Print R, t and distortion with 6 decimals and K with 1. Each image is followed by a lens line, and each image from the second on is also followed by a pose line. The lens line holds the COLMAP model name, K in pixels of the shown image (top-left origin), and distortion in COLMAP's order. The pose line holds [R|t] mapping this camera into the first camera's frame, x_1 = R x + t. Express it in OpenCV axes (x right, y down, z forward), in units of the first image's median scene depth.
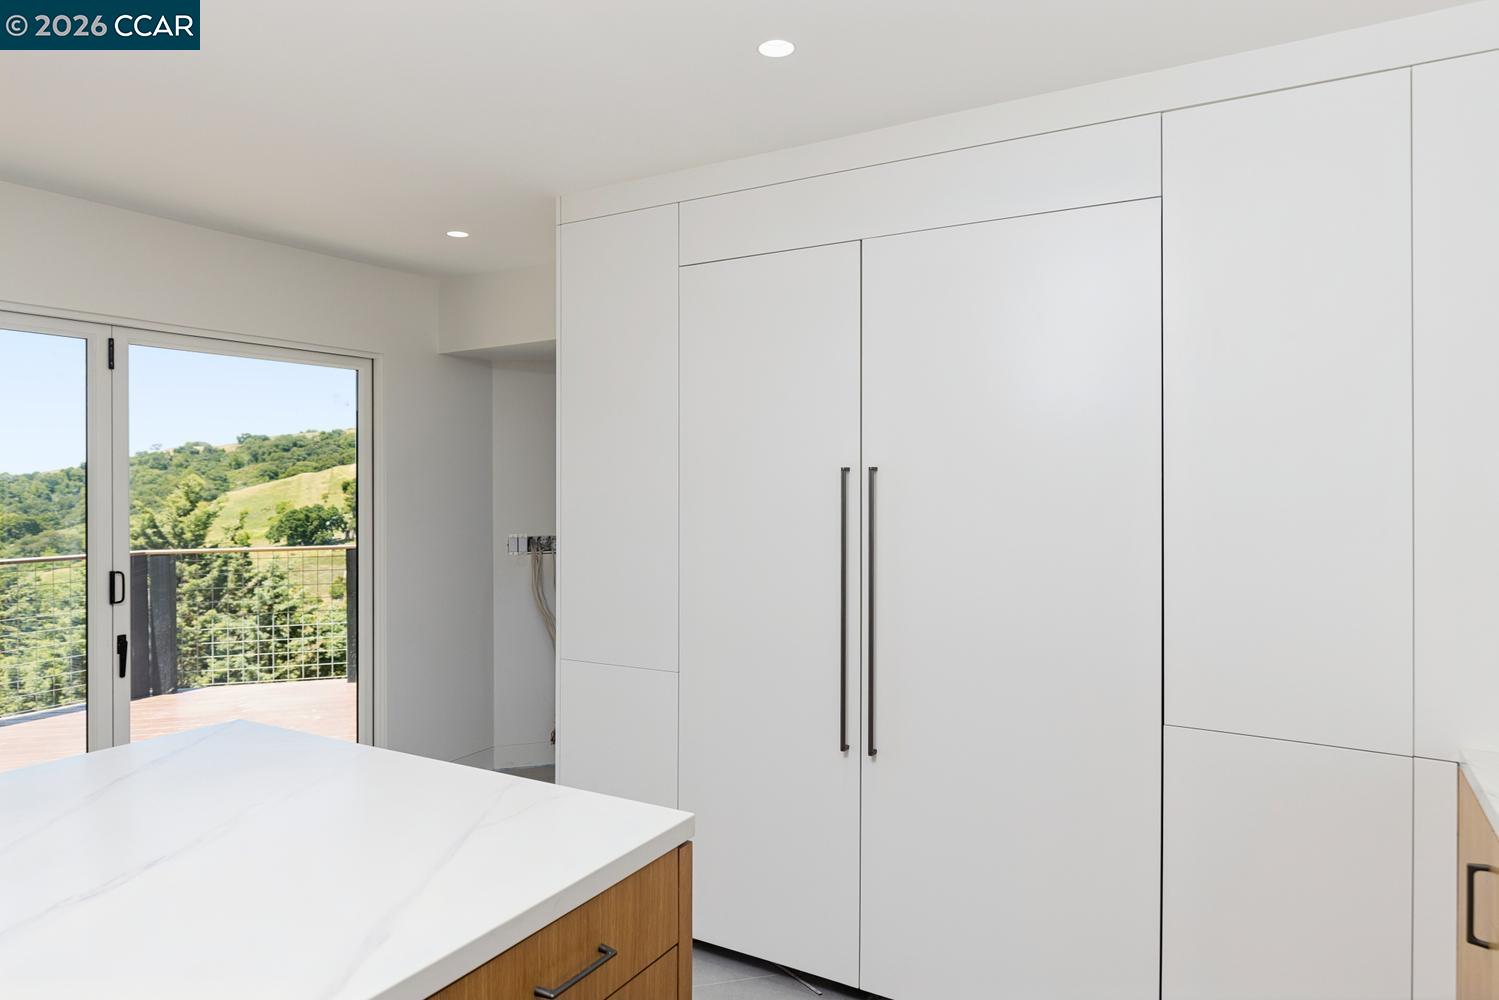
lens RADIAL K [[942.9, 0, 742.5], [0, 942.9, 476.1], [0, 0, 1]] dist [0.002152, -0.000213]
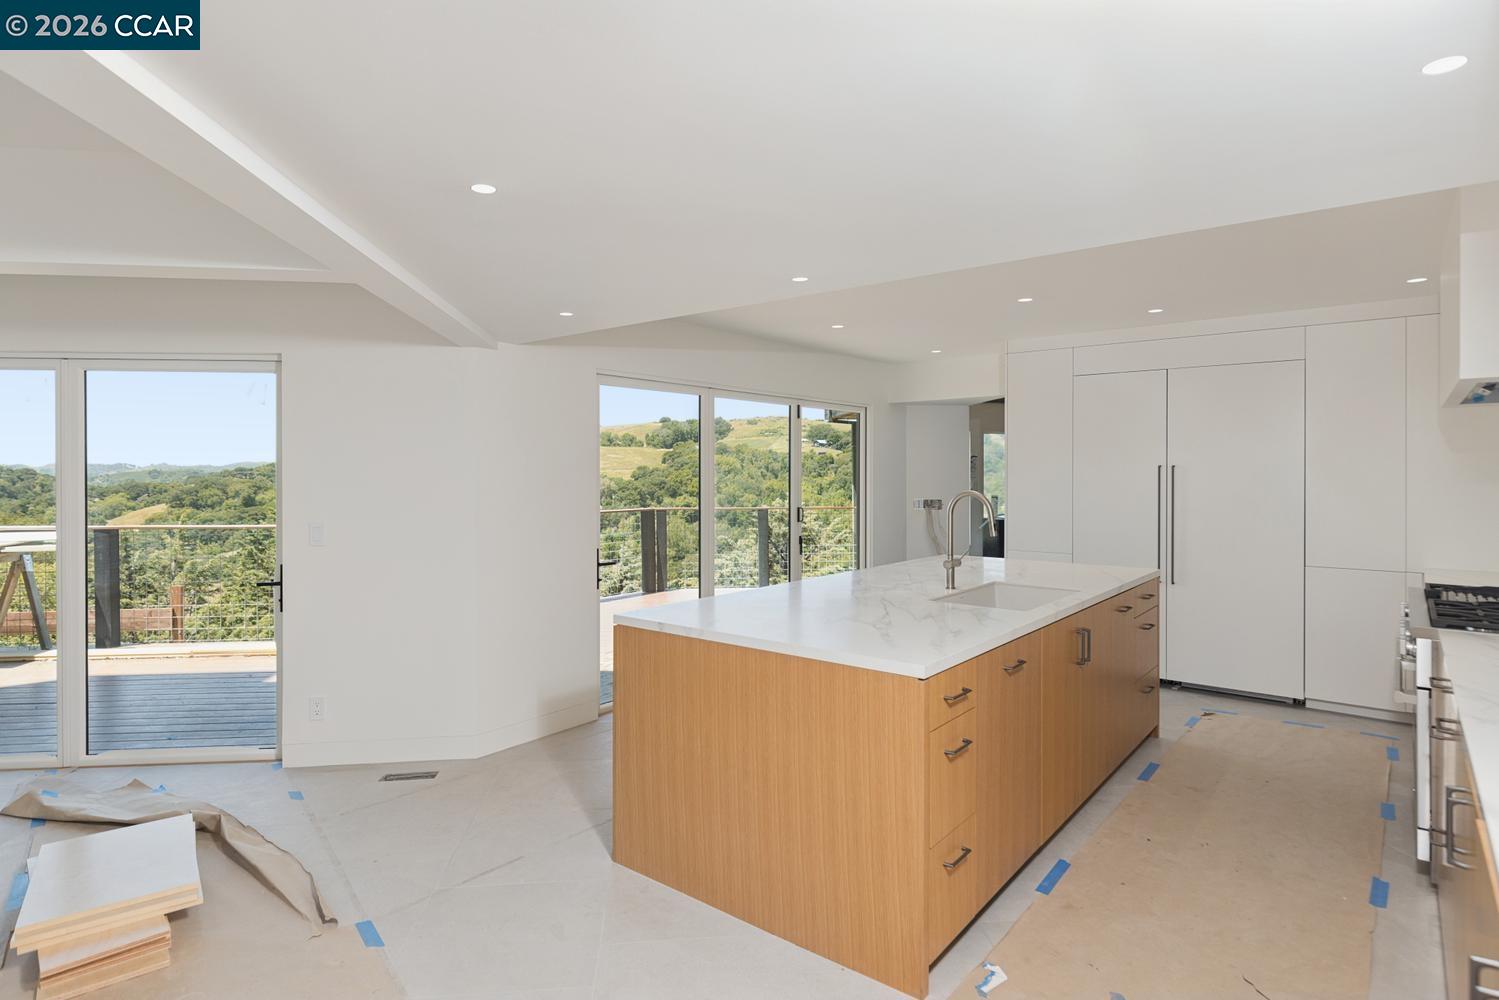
lens RADIAL K [[821.7, 0, 750.3], [0, 821.7, 474.4], [0, 0, 1]] dist [-0.023418, 0.009028]
pose [[0.990425, 0.008925, -0.137764, -0.248250], [-0.007772, 0.999930, 0.008905, 0.001281], [0.137834, -0.007749, 0.990425, -0.472702]]
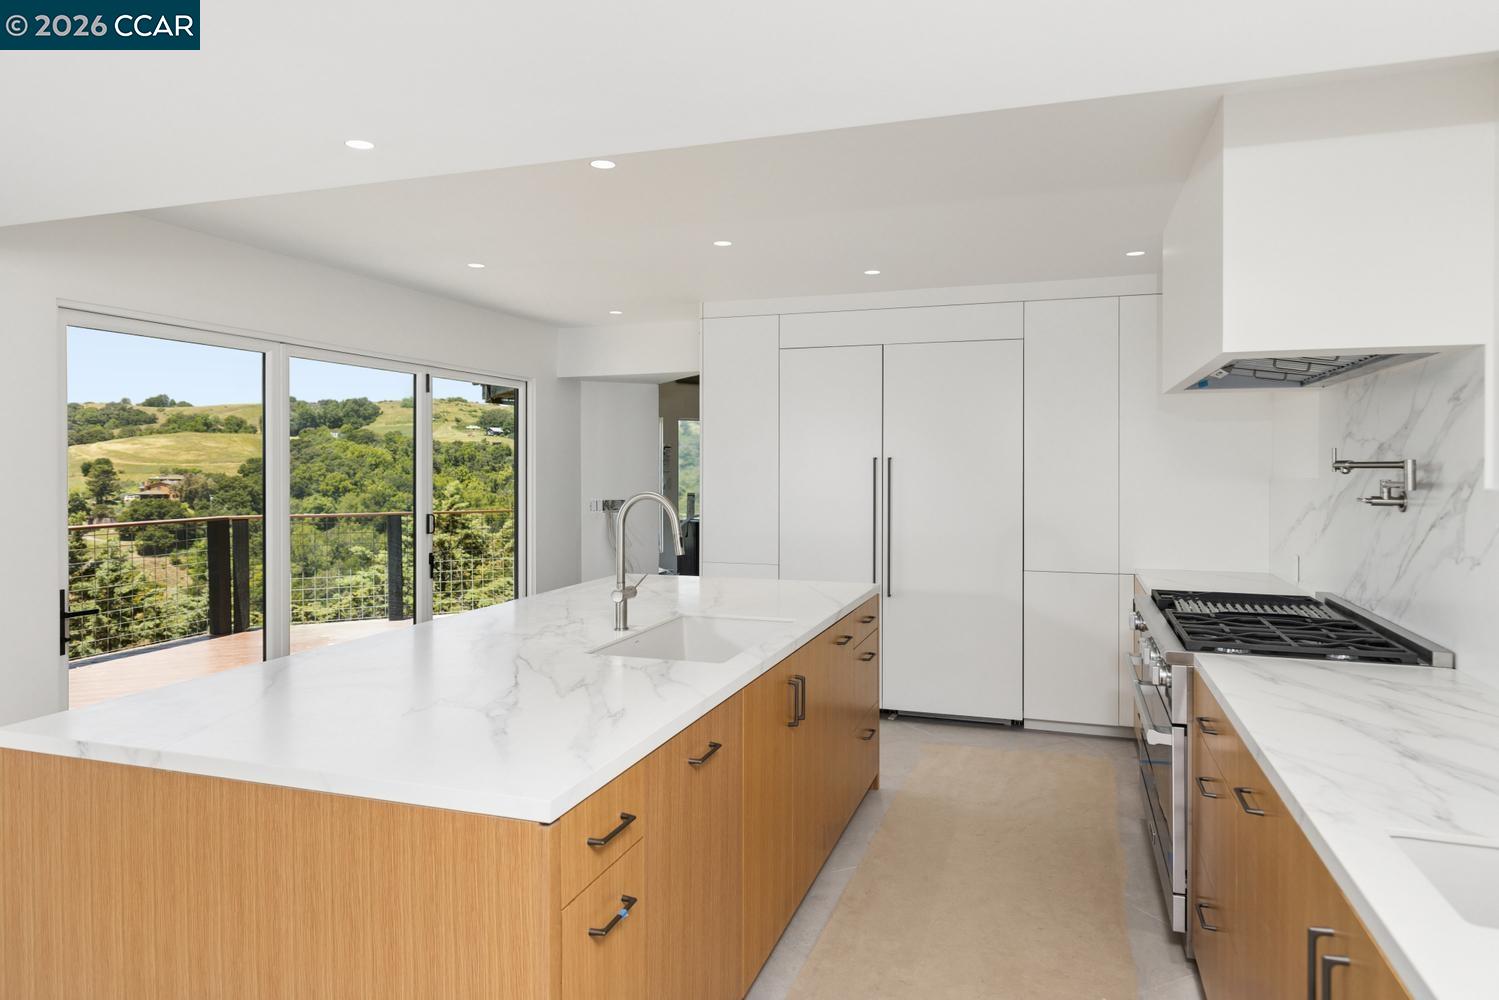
lens RADIAL K [[942.9, 0, 742.5], [0, 942.9, 476.1], [0, 0, 1]] dist [0.002152, -0.000213]
pose [[0.979359, 0.006091, 0.202037, -0.225730], [-0.009117, 0.999860, 0.014048, 0.002125], [-0.201923, -0.015600, 0.979277, -0.364100]]
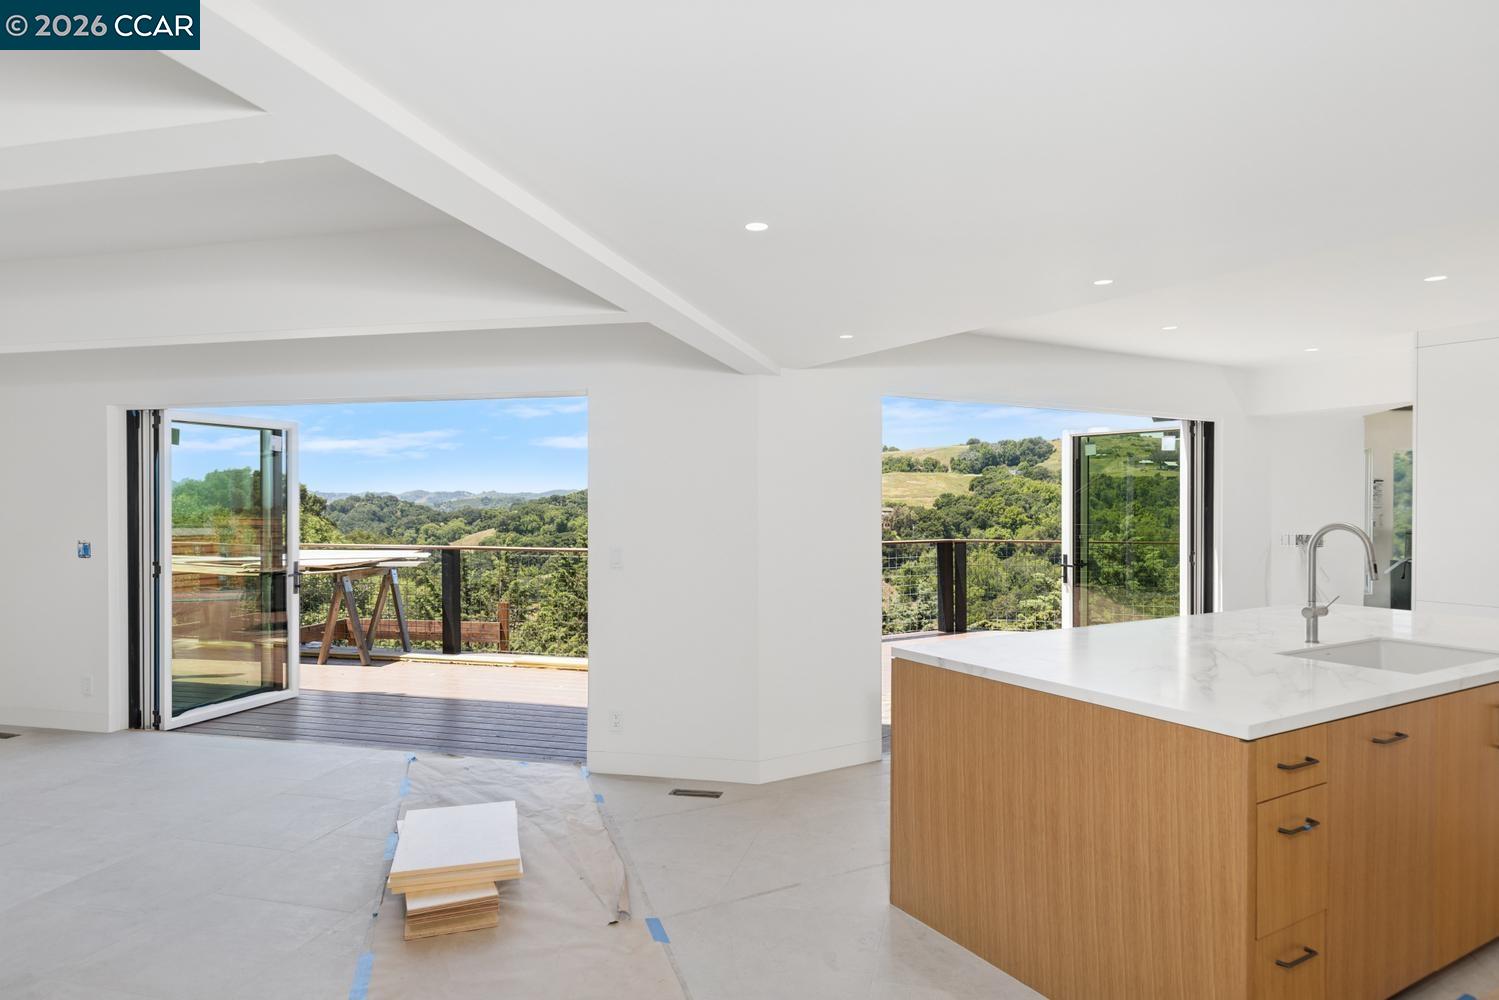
lens RADIAL K [[902.8, 0, 729.1], [0, 902.8, 502.5], [0, 0, 1]] dist [0.001318, -0.002158]
pose [[0.874403, 0.011117, -0.485073, -0.230914], [-0.006522, 0.999916, 0.011159, 0.002145], [0.485156, -0.006593, 0.874402, -0.493269]]
